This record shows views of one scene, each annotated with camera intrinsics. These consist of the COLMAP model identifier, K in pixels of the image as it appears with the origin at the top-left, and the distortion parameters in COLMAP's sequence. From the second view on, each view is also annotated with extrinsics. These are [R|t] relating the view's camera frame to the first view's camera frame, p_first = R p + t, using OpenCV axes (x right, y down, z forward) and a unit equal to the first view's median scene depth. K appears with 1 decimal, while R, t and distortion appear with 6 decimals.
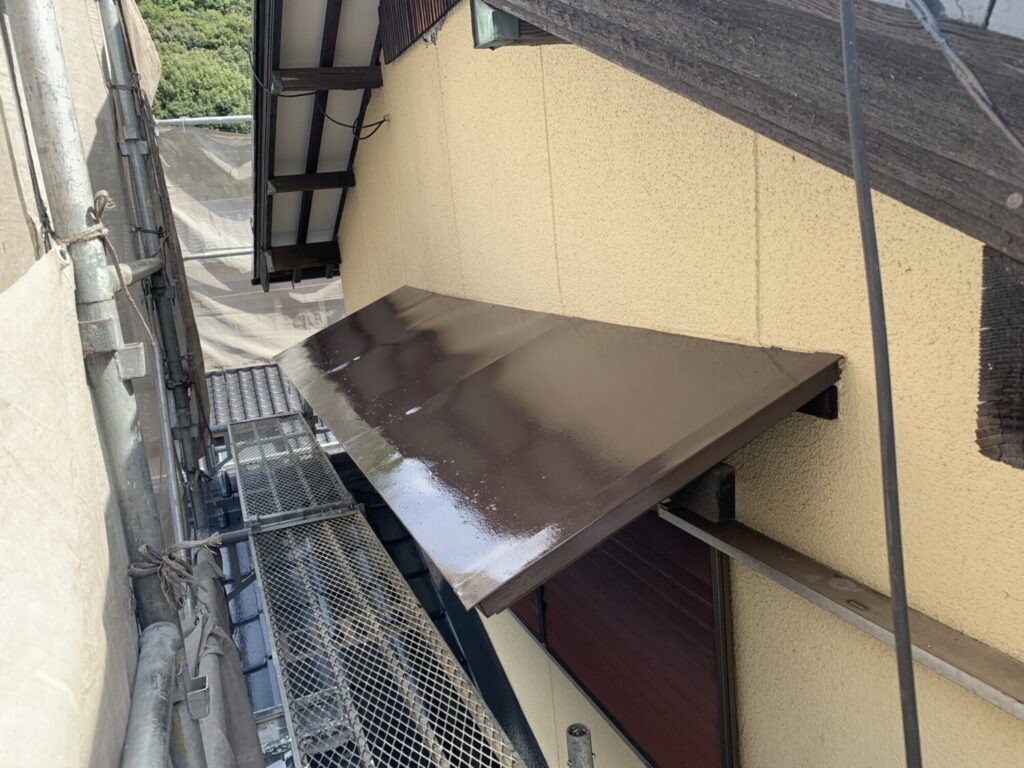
lens RADIAL K [[775.9, 0, 474.3], [0, 775.9, 386.5], [0, 0, 1]] dist [-0.010294, 0.001650]
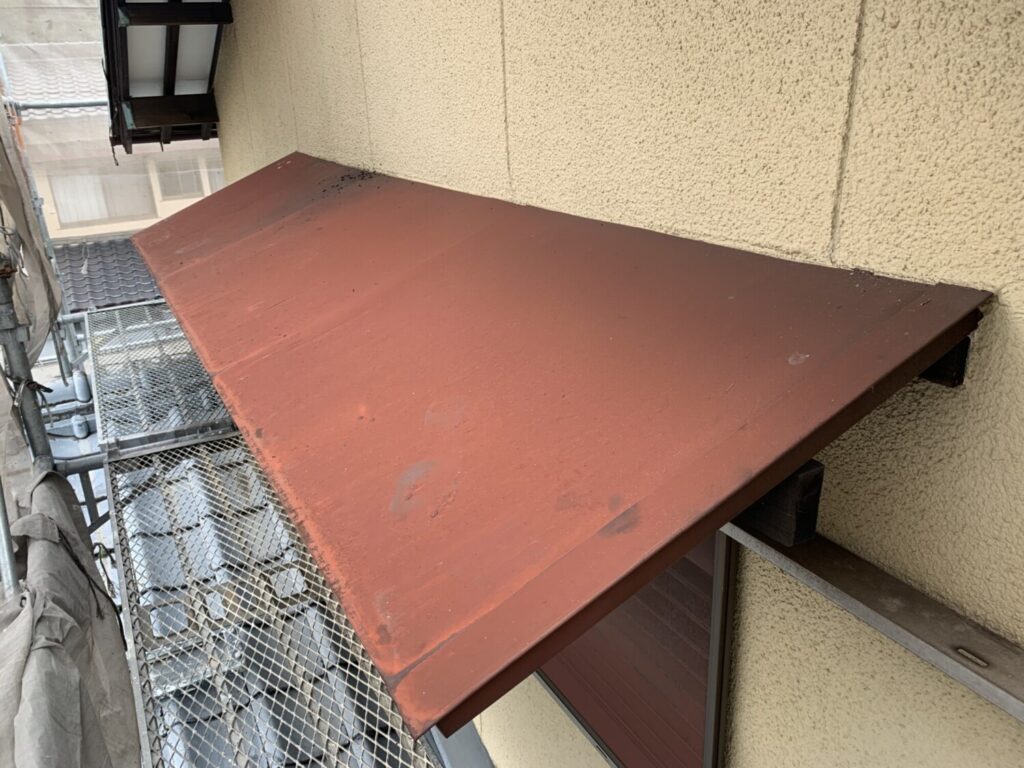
lens RADIAL K [[775.9, 0, 474.3], [0, 775.9, 386.5], [0, 0, 1]] dist [-0.010294, 0.001650]
pose [[0.991088, -0.000010, 0.133209, -0.027397], [-0.021071, 0.987398, 0.156845, -0.039530], [-0.131532, -0.158254, 0.978598, 0.298136]]
